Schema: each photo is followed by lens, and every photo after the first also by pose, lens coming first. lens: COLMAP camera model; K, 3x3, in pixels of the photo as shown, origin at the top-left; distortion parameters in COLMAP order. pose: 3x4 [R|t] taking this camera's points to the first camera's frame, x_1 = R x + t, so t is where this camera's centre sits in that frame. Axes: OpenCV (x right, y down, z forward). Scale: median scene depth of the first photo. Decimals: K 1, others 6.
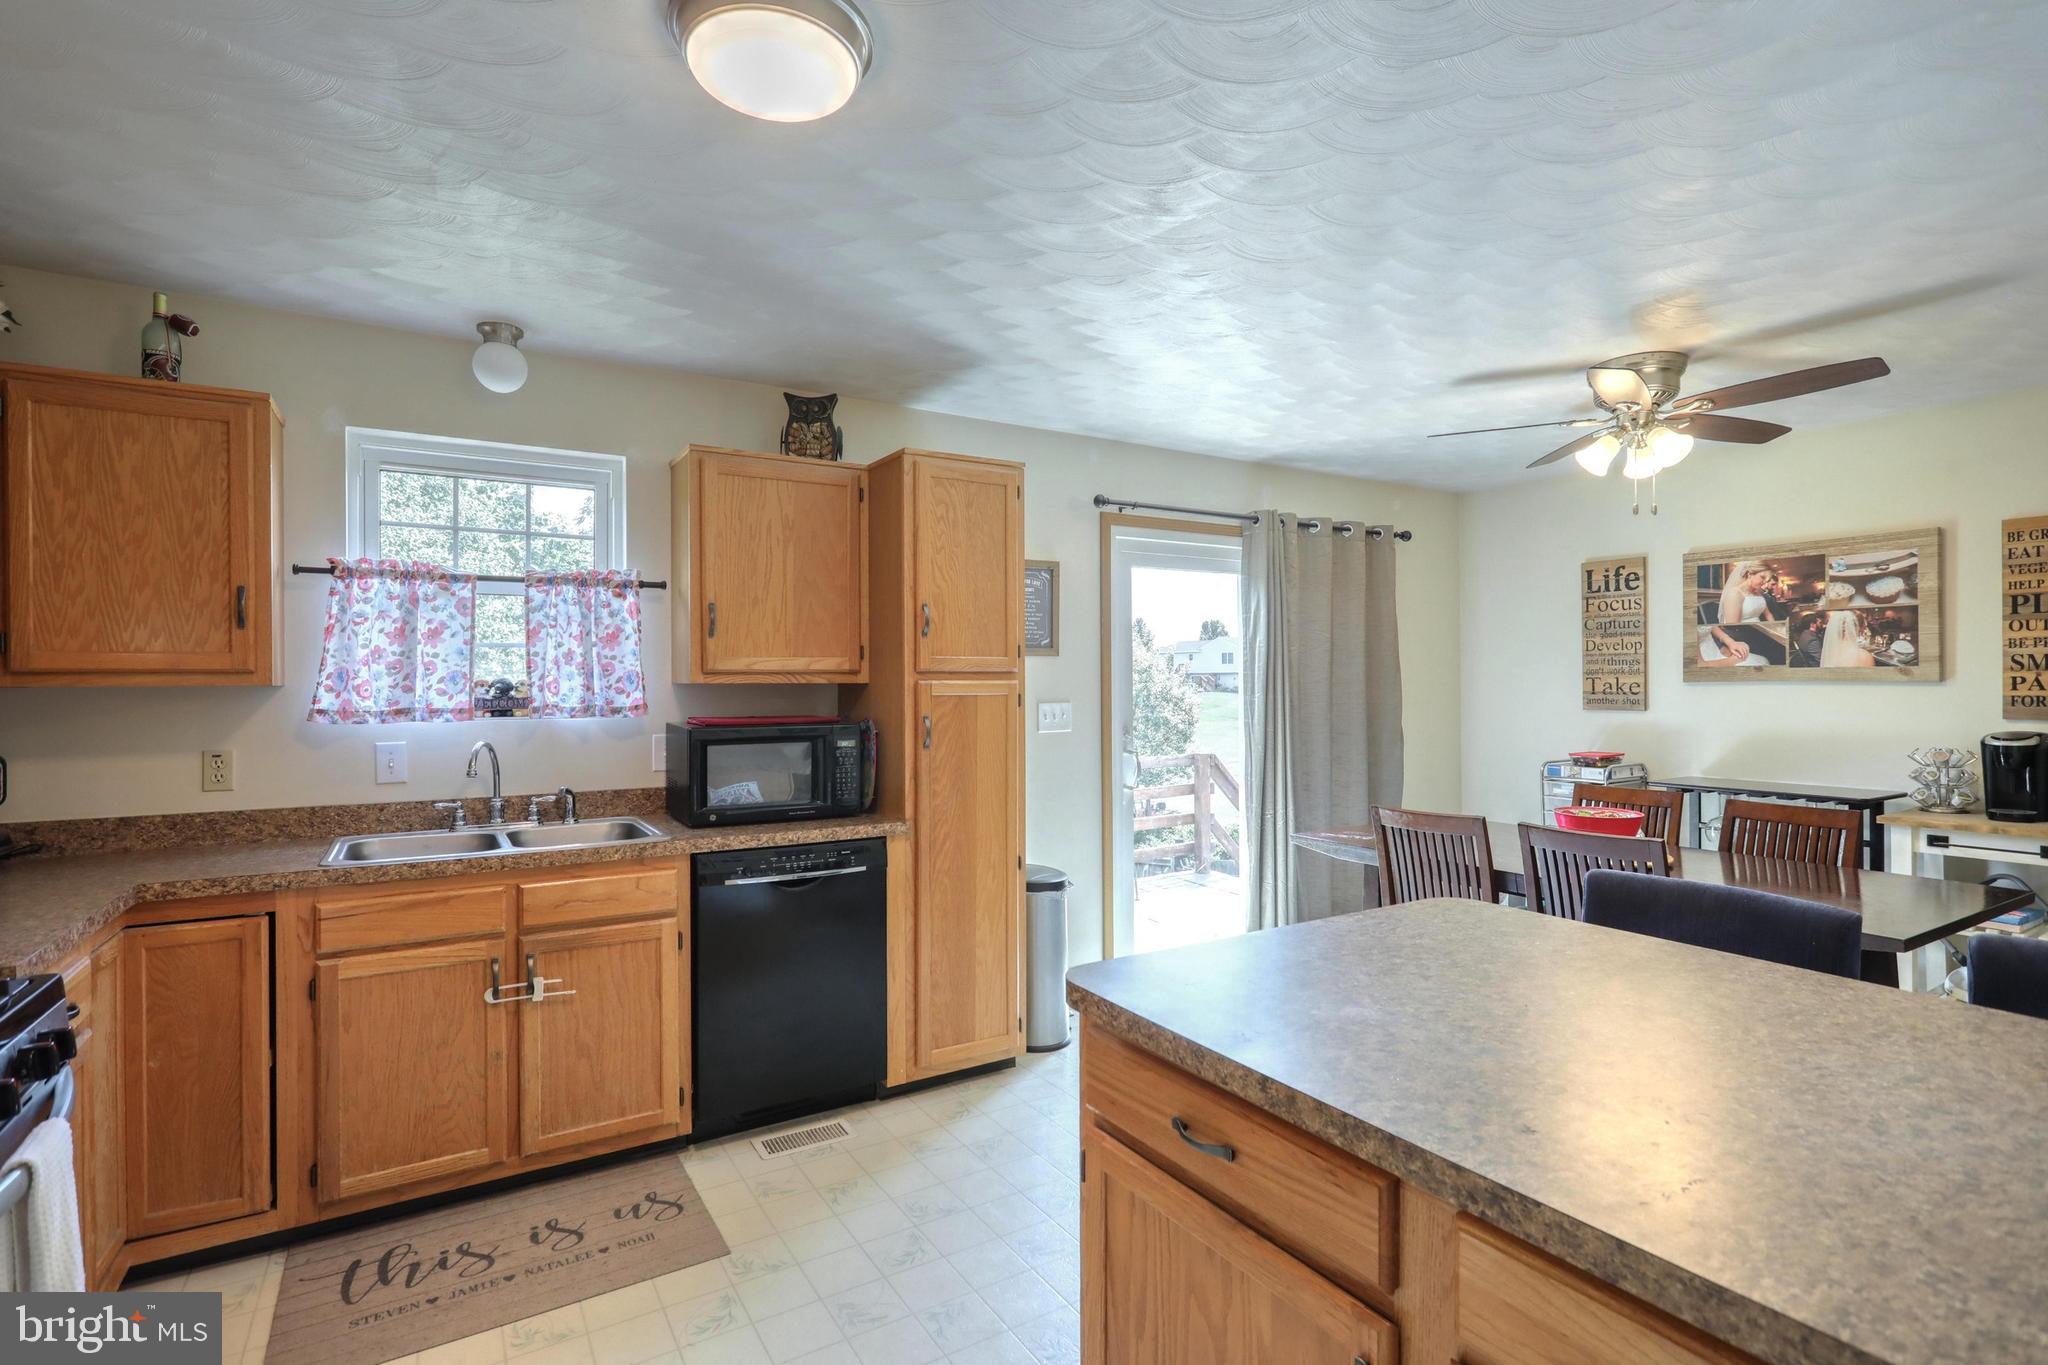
lens RADIAL K [[978.9, 0, 1016.5], [0, 978.9, 686.5], [0, 0, 1]] dist [0.001121, 0.000573]
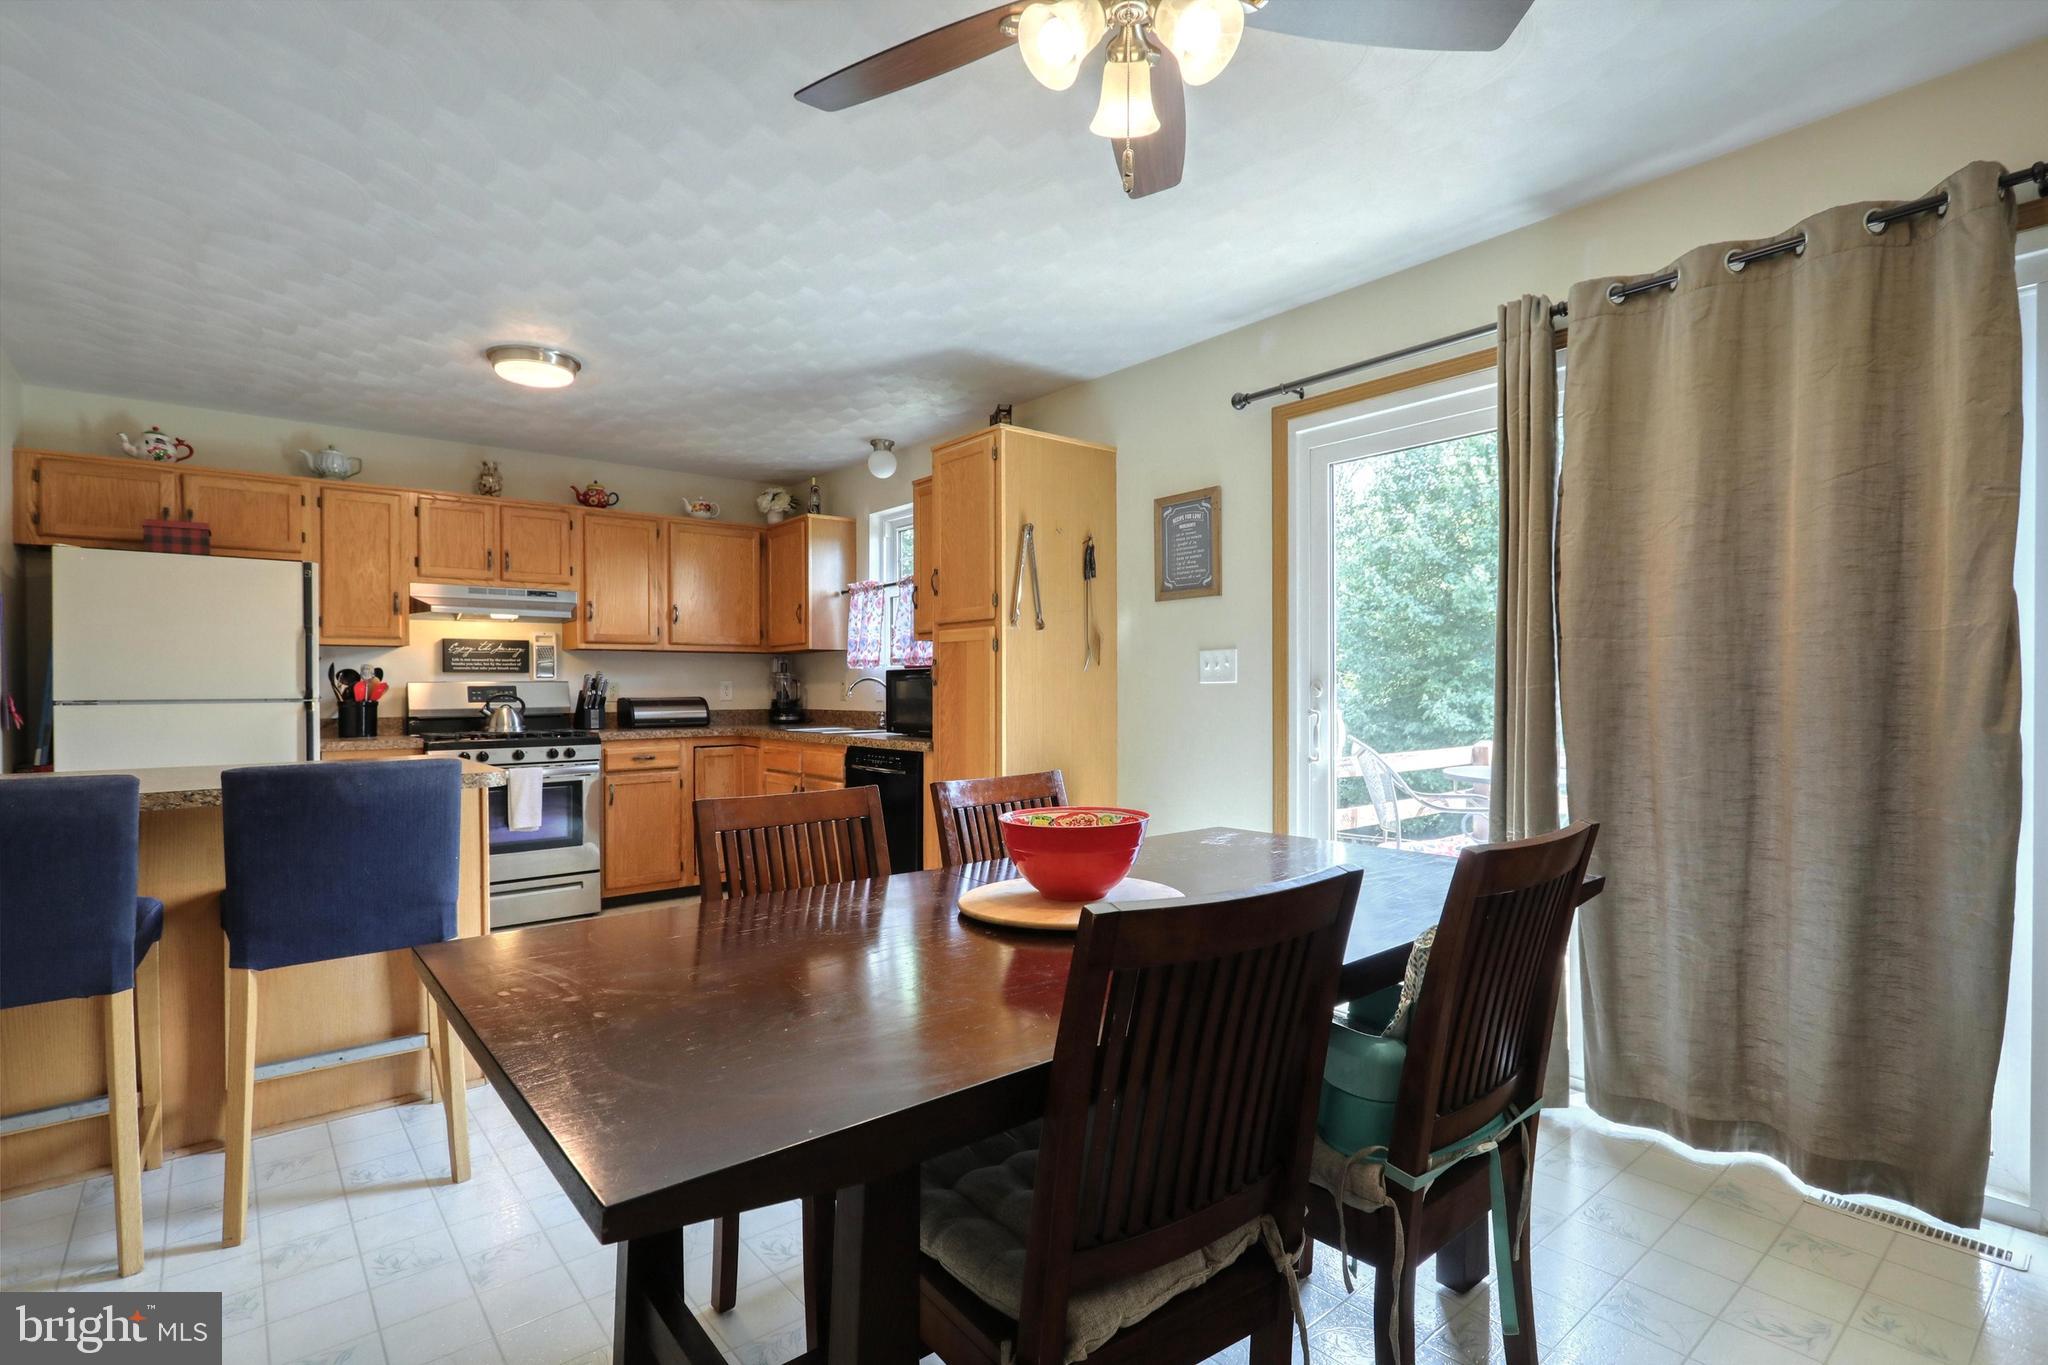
lens RADIAL K [[978.9, 0, 1024.3], [0, 978.9, 695.9], [0, 0, 1]] dist [0.001121, 0.000573]
pose [[0.145087, 0.011005, -0.989358, 1.293893], [0.002164, 0.999932, 0.011440, 0.069849], [0.989417, -0.003801, 0.145053, 1.043048]]
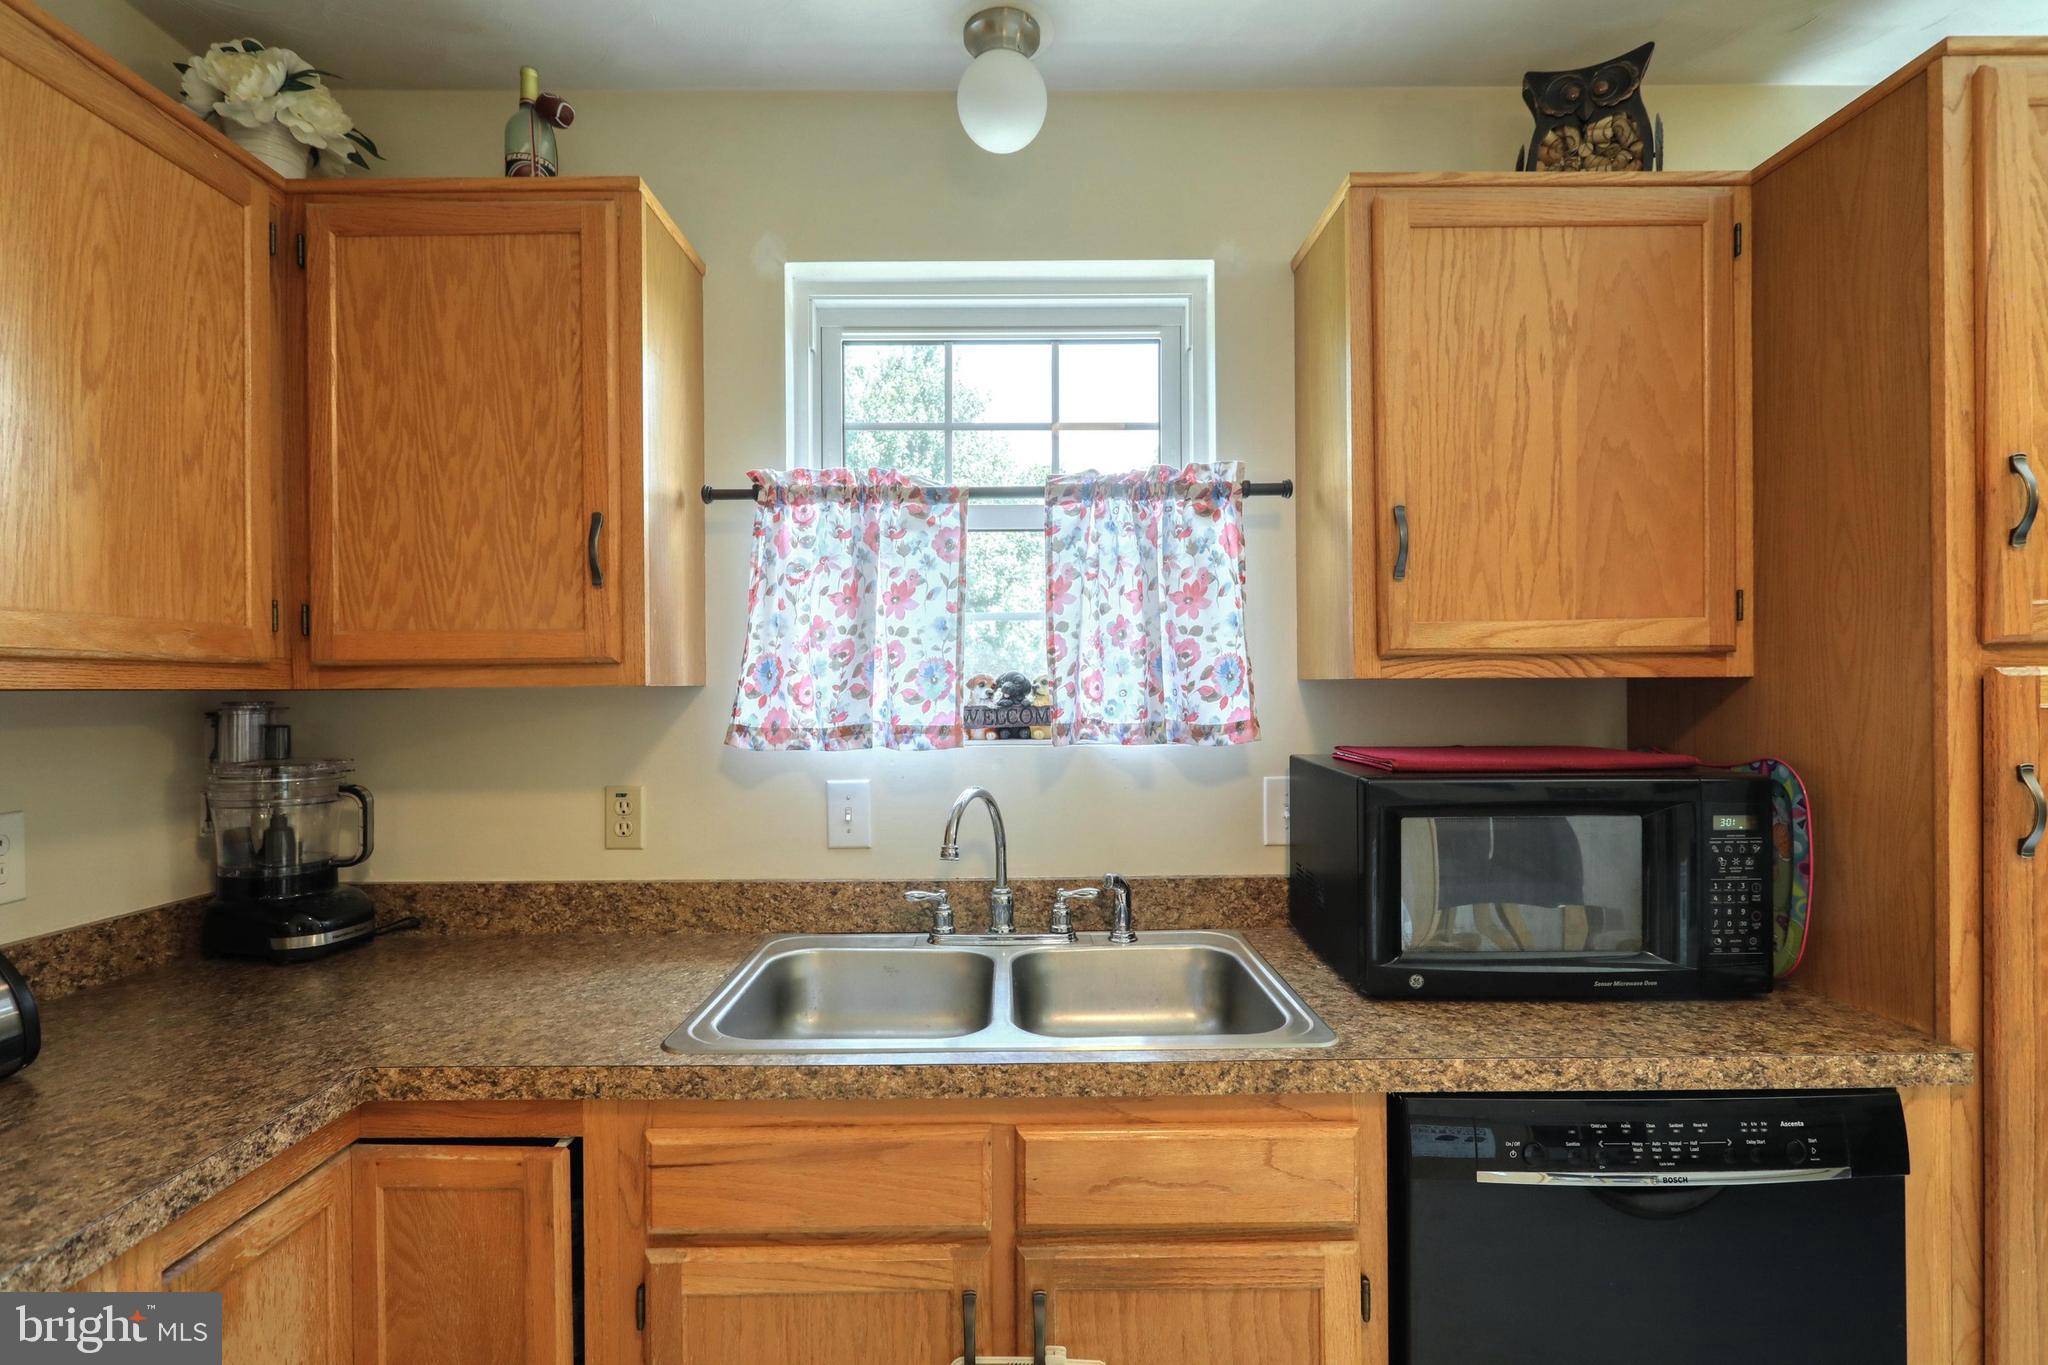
lens RADIAL K [[978.9, 0, 1014.7], [0, 978.9, 687.0], [0, 0, 1]] dist [0.001121, 0.000573]
pose [[0.858800, -0.002396, -0.512305, -0.253027], [0.002794, 0.999996, 0.000007, 0.000250], [0.512303, -0.001438, 0.858804, 0.557819]]
